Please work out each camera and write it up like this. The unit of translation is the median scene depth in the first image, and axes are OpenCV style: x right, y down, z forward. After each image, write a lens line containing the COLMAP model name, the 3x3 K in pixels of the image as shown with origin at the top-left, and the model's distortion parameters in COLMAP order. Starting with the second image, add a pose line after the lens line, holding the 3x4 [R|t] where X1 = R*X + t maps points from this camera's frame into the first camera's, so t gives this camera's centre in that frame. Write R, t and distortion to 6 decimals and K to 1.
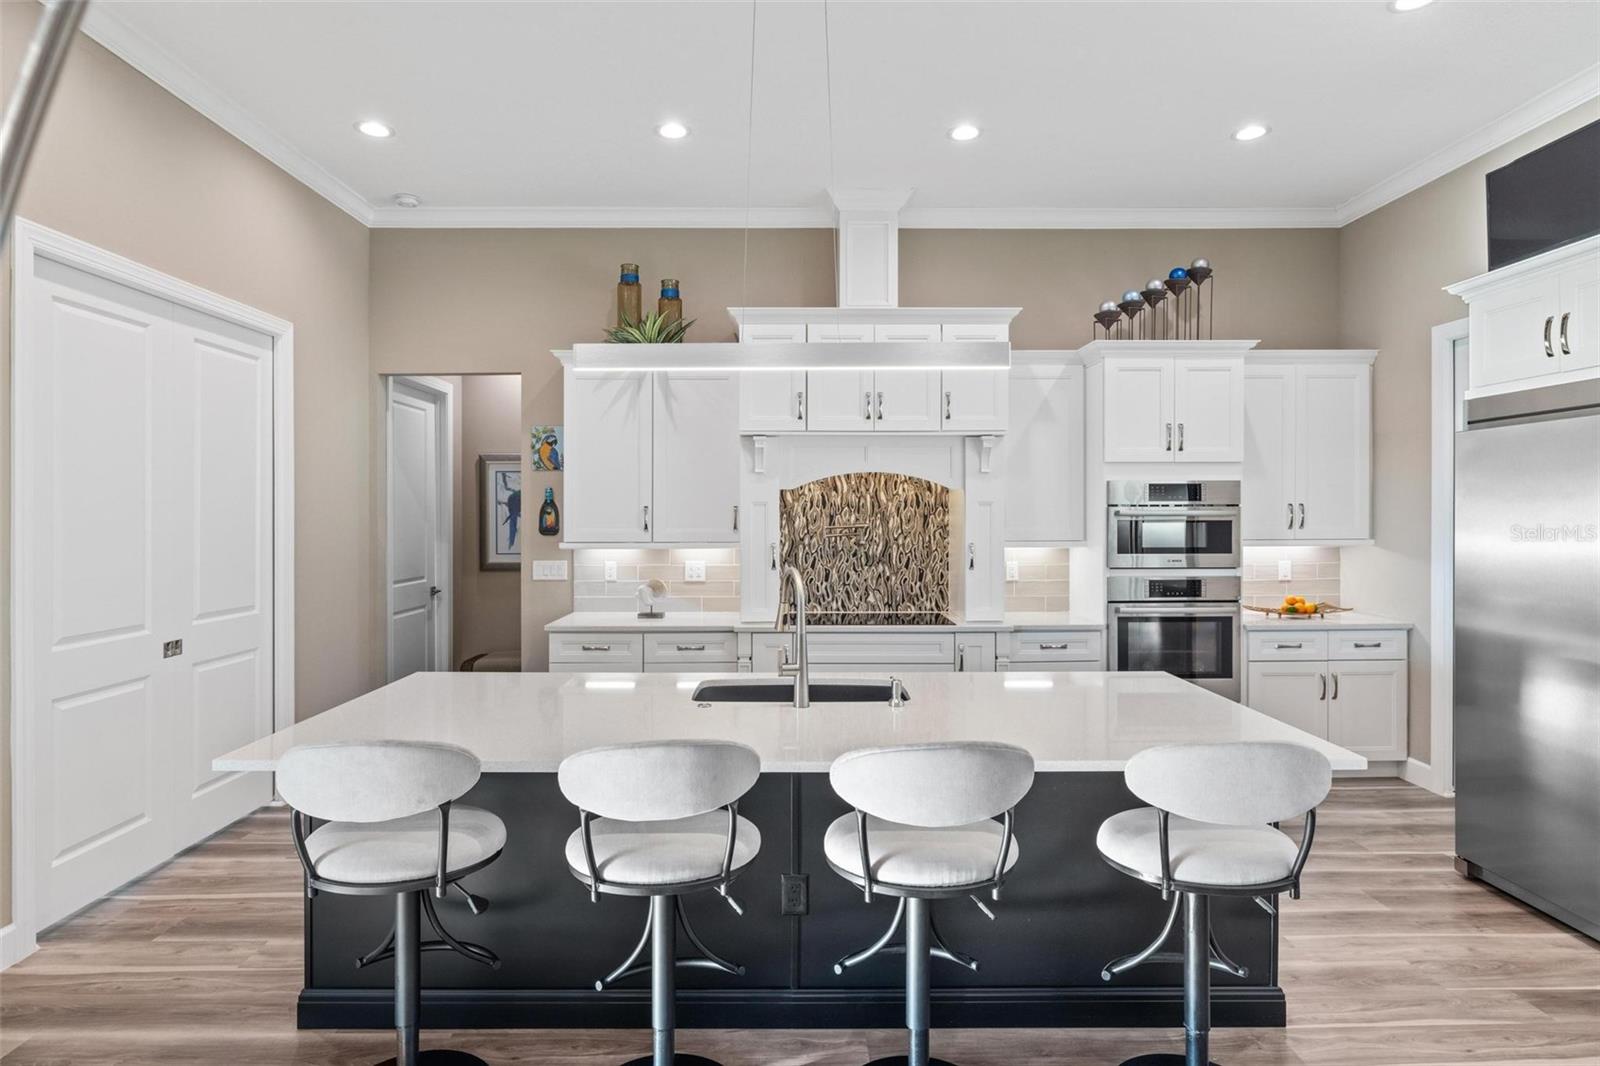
lens RADIAL K [[879.1, 0, 799.4], [0, 879.1, 509.3], [0, 0, 1]] dist [0.000720, 0.000589]
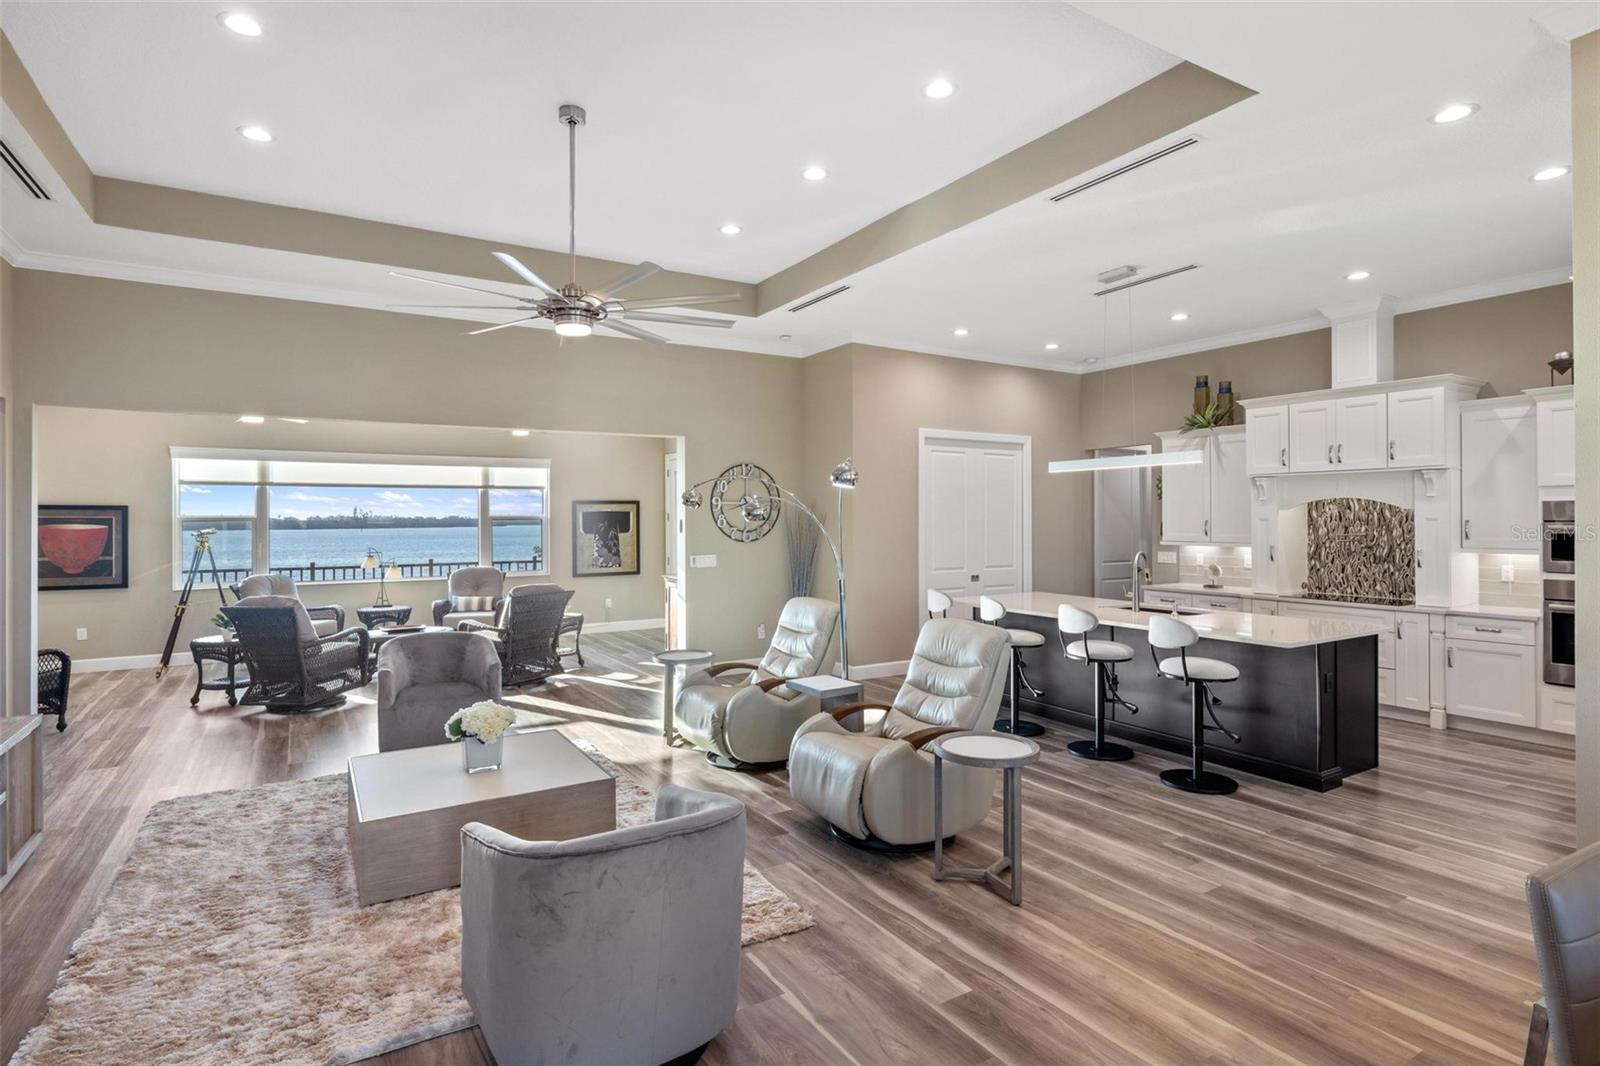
lens RADIAL K [[817.4, 0, 808.7], [0, 817.4, 521.4], [0, 0, 1]] dist [0.002057, -0.000491]
pose [[0.521229, 0.002883, -0.853412, 0.740640], [0.008377, 0.999929, 0.008495, -0.020942], [0.853376, -0.011577, 0.521168, -0.446017]]
